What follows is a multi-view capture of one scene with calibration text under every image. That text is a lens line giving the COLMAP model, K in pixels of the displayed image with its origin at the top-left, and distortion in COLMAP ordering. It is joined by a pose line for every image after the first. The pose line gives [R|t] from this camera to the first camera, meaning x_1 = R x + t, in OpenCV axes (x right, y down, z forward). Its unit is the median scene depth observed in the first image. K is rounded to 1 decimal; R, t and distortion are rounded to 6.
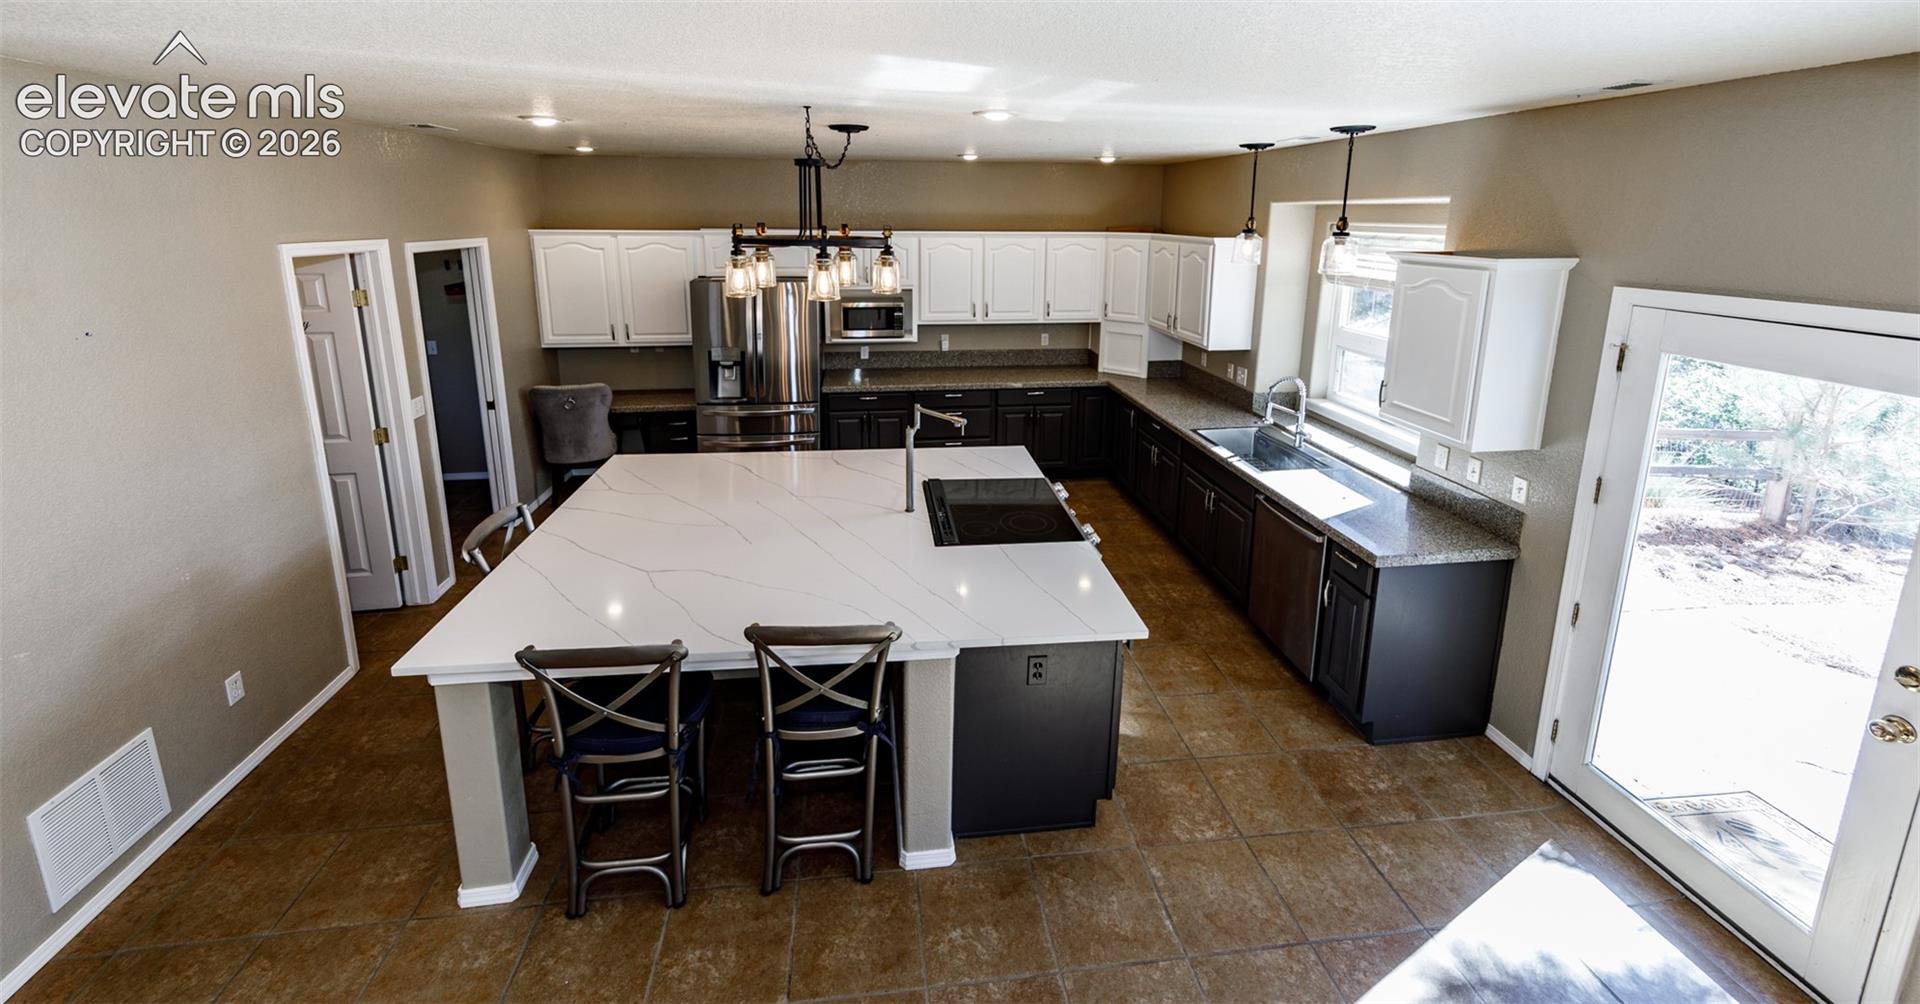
lens RADIAL K [[726.6, 0, 952.4], [0, 726.6, 342.9], [0, 0, 1]] dist [0.000006, 0.000193]
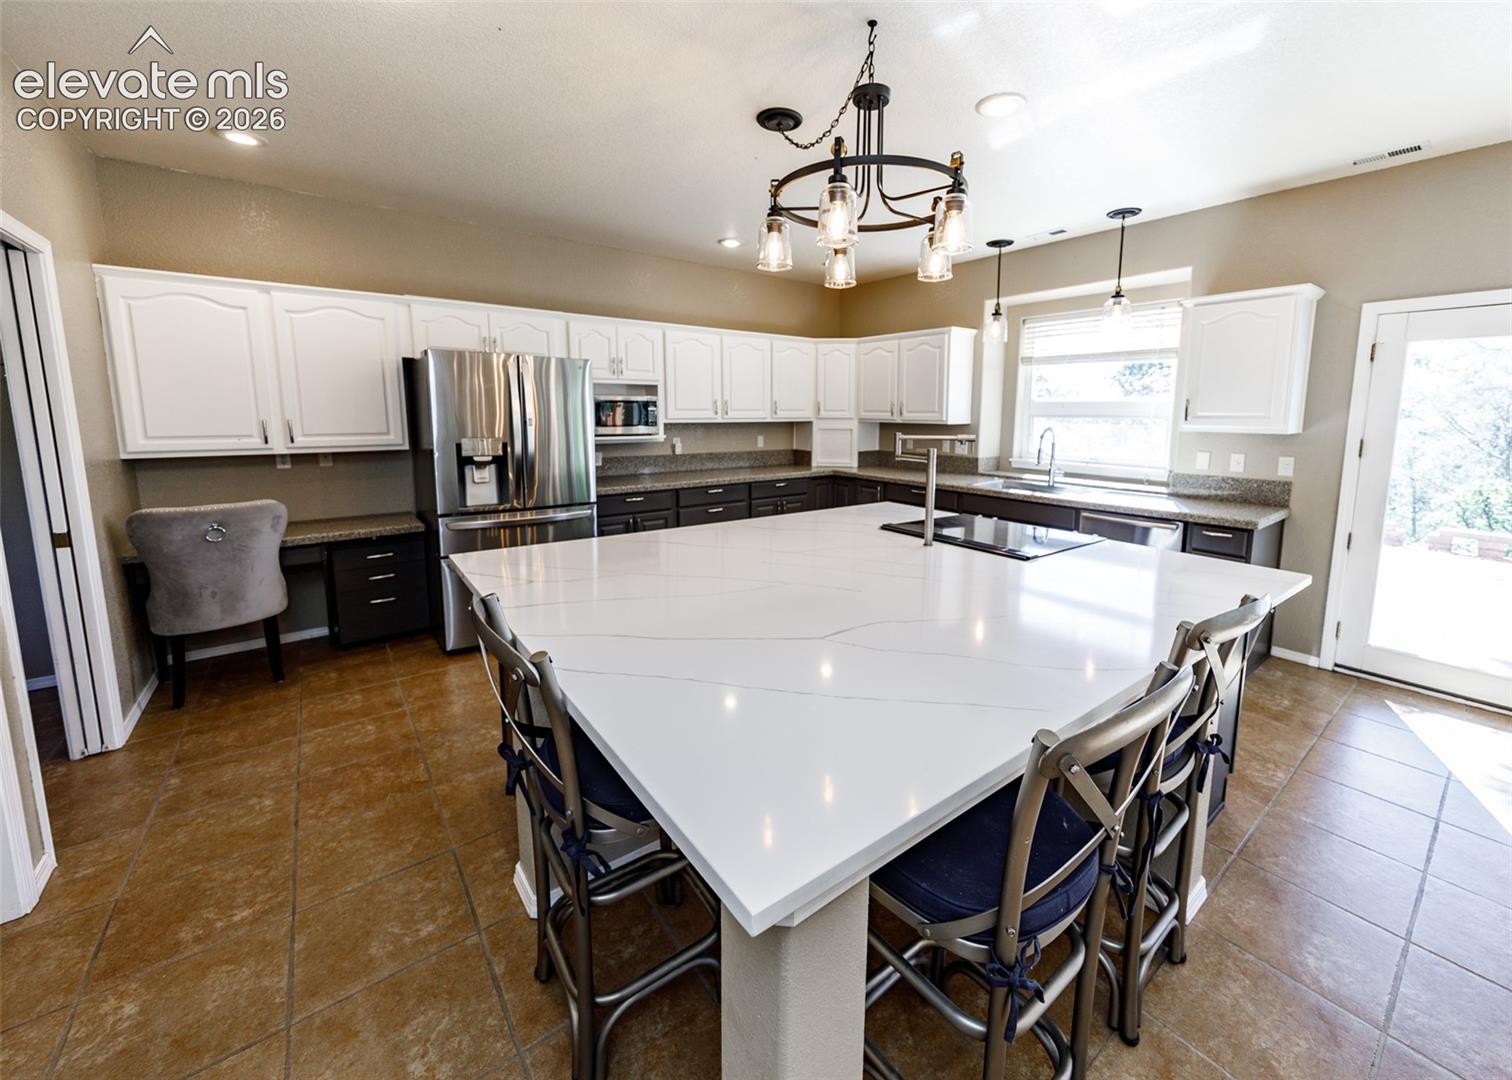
lens RADIAL K [[594.3, 0, 778.9], [0, 594.3, 483.4], [0, 0, 1]] dist [0.002445, 0.000105]
pose [[0.859304, -0.069458, 0.506727, -0.361261], [0.095308, 0.995128, -0.025218, 0.099602], [-0.502507, 0.069965, 0.861738, 0.296810]]
